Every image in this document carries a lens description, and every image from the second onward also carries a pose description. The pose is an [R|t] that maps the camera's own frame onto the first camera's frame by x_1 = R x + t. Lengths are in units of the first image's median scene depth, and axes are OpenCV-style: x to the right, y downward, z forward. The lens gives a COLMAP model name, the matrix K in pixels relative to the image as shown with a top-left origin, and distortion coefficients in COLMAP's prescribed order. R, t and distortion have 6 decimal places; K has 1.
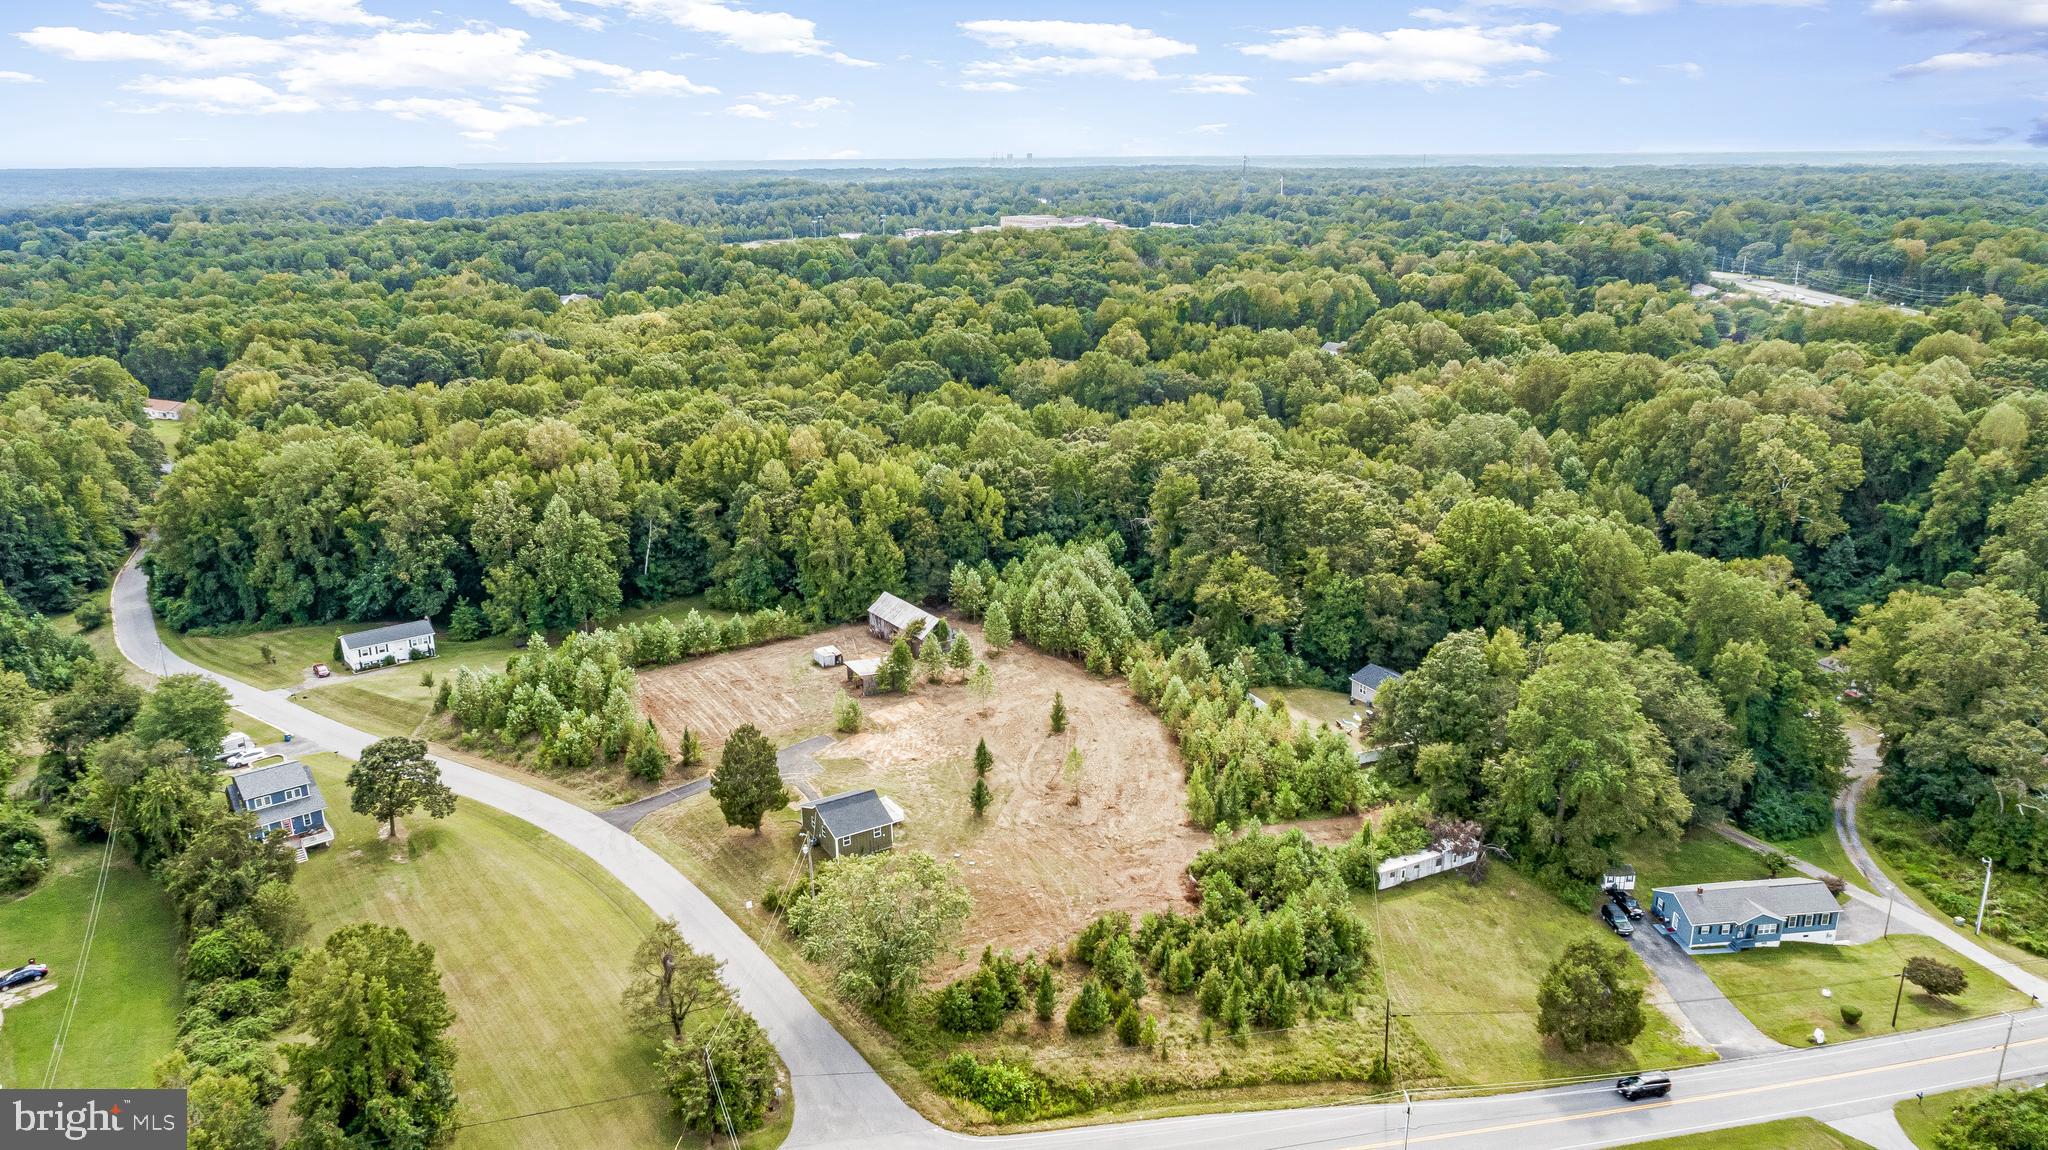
lens RADIAL K [[1397.5, 0, 1031.5], [0, 1397.5, 569.2], [0, 0, 1]] dist [-0.007391, 0.004746]
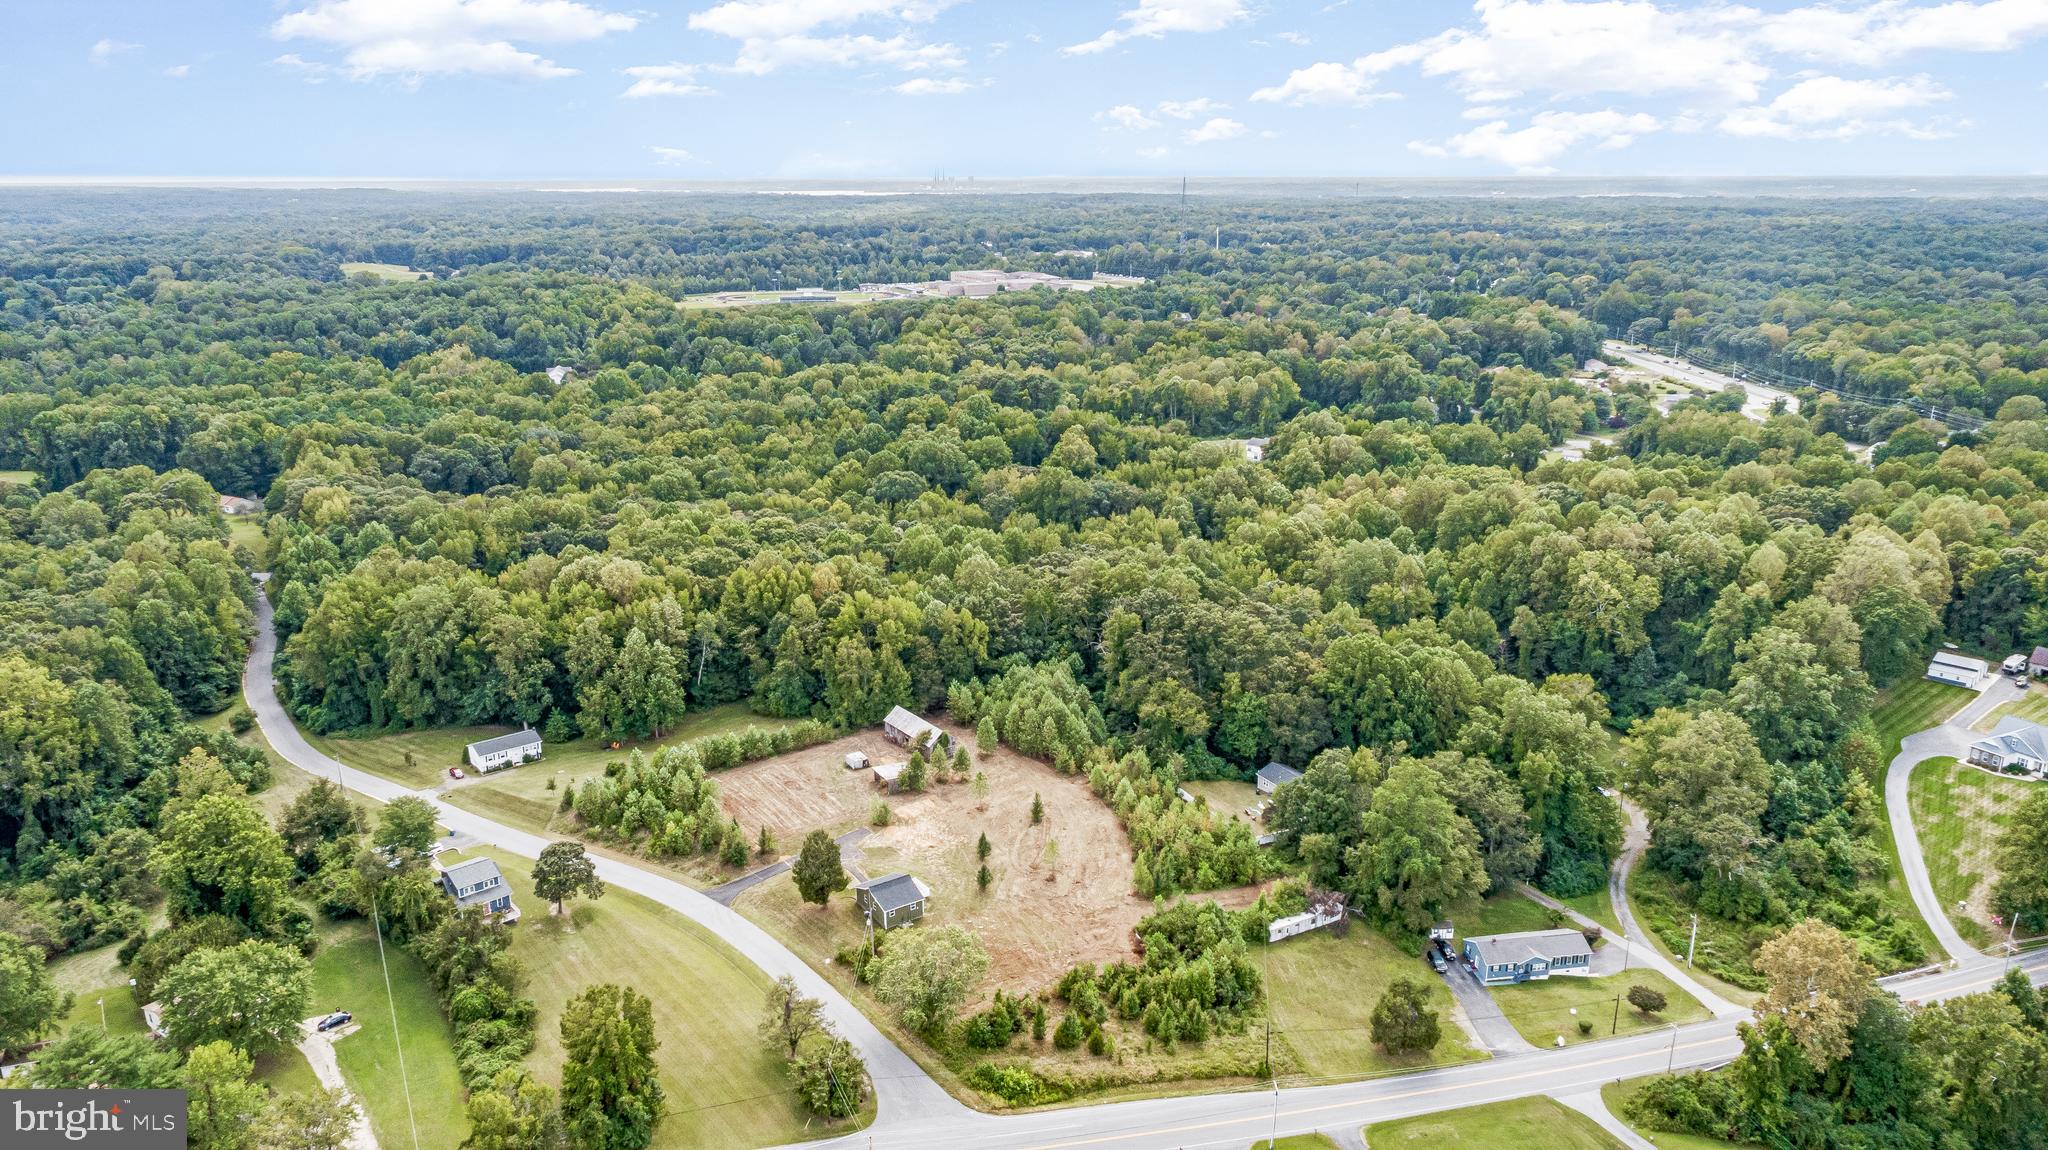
lens RADIAL K [[1433.9, 0, 1024.0], [0, 1433.9, 575.0], [0, 0, 1]] dist [-0.006651, -0.000728]
pose [[0.999234, -0.003176, 0.039005, -0.043506], [0.003104, 0.999993, 0.001913, -0.115975], [-0.039011, -0.001791, 0.999237, -0.348280]]
